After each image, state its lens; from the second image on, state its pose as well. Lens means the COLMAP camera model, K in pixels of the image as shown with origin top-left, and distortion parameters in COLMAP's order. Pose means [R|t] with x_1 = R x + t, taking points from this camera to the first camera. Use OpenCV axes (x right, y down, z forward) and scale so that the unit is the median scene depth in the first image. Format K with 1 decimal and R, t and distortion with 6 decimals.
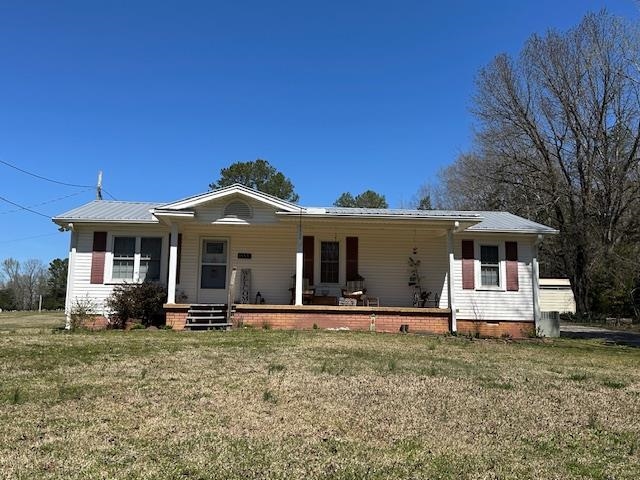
lens RADIAL K [[645.3, 0, 319.5], [0, 645.3, 236.1], [0, 0, 1]] dist [0.113794, 0.000000]
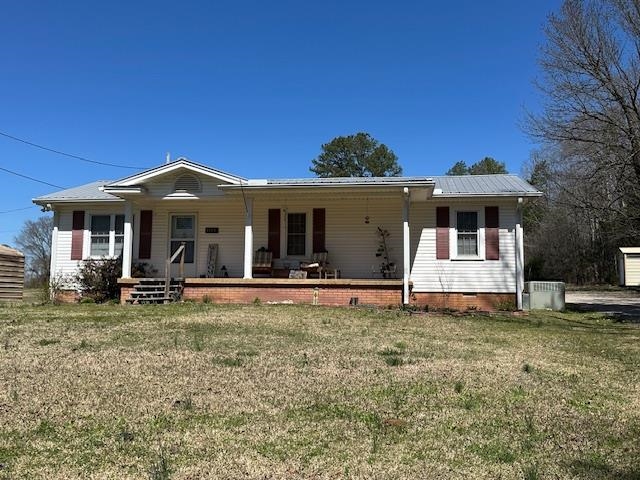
lens RADIAL K [[645.3, 0, 324.1], [0, 645.3, 239.2], [0, 0, 1]] dist [0.113794, 0.000000]
pose [[0.976395, -0.024418, -0.214608, 0.271963], [0.033992, 0.998579, 0.041035, 0.009078], [0.213301, -0.047361, 0.975838, 0.058740]]
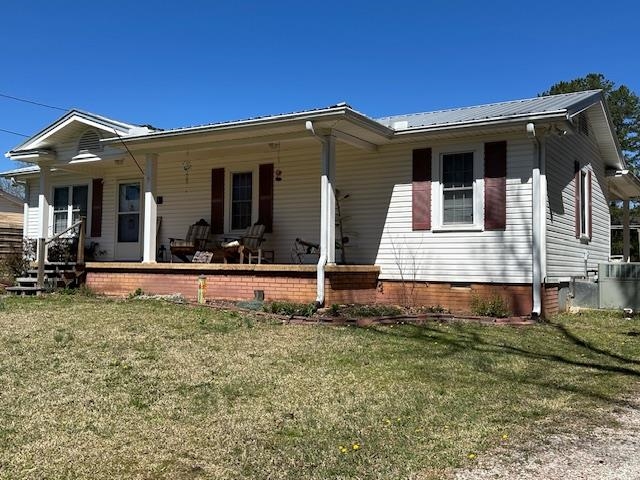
lens RADIAL K [[645.3, 0, 319.9], [0, 645.3, 242.1], [0, 0, 1]] dist [0.113794, 0.000000]
pose [[0.805528, -0.027651, -0.591912, 0.526674], [0.081100, 0.994655, 0.063902, 0.047460], [0.586981, -0.099478, 0.803466, 0.474673]]
